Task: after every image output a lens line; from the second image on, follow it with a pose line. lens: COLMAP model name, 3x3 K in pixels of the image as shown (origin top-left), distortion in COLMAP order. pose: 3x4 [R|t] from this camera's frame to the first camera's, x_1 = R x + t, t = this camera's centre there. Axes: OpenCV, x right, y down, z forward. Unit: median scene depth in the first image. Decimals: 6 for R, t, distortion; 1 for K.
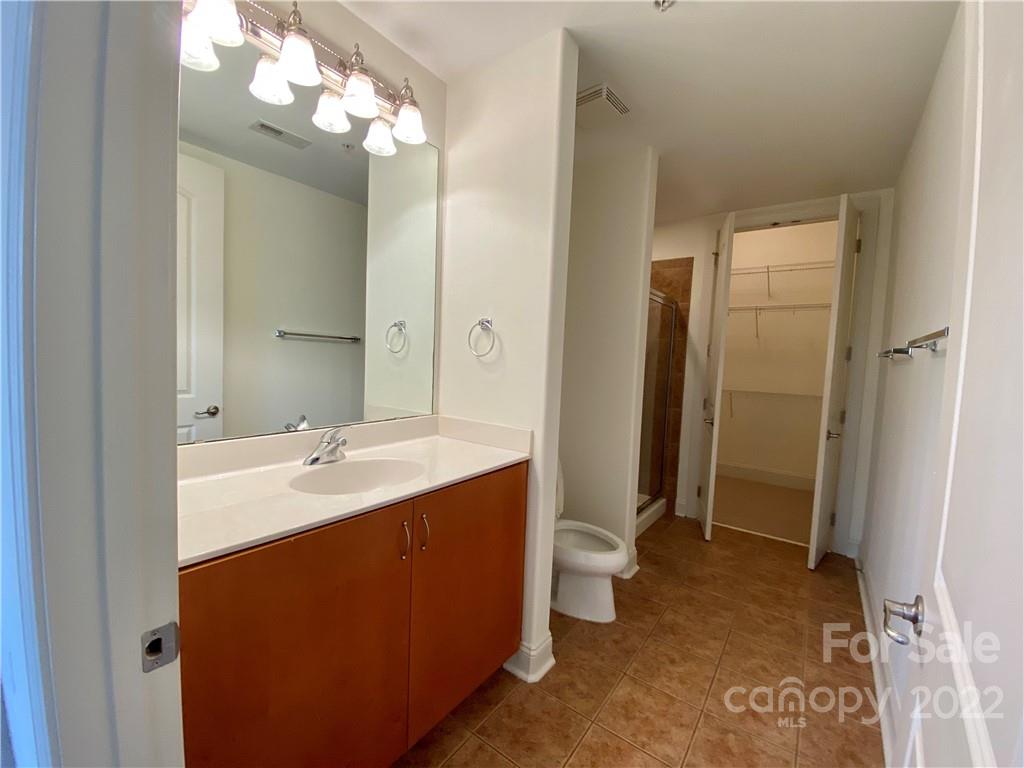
lens RADIAL K [[411.9, 0, 512.0], [0, 411.9, 384.0], [0, 0, 1]] dist [0.015920, -0.017681]
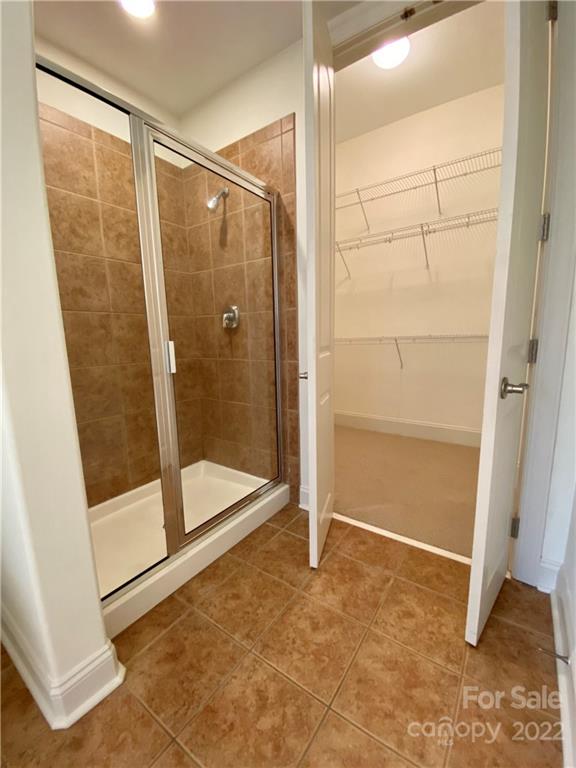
lens RADIAL K [[311.1, 0, 288.0], [0, 311.1, 384.0], [0, 0, 1]] dist [0.028961, -0.020907]
pose [[0.997894, -0.063275, 0.014246, 0.461233], [0.061716, 0.993898, 0.091417, 0.063106], [-0.019943, -0.090345, 0.995711, 0.579312]]
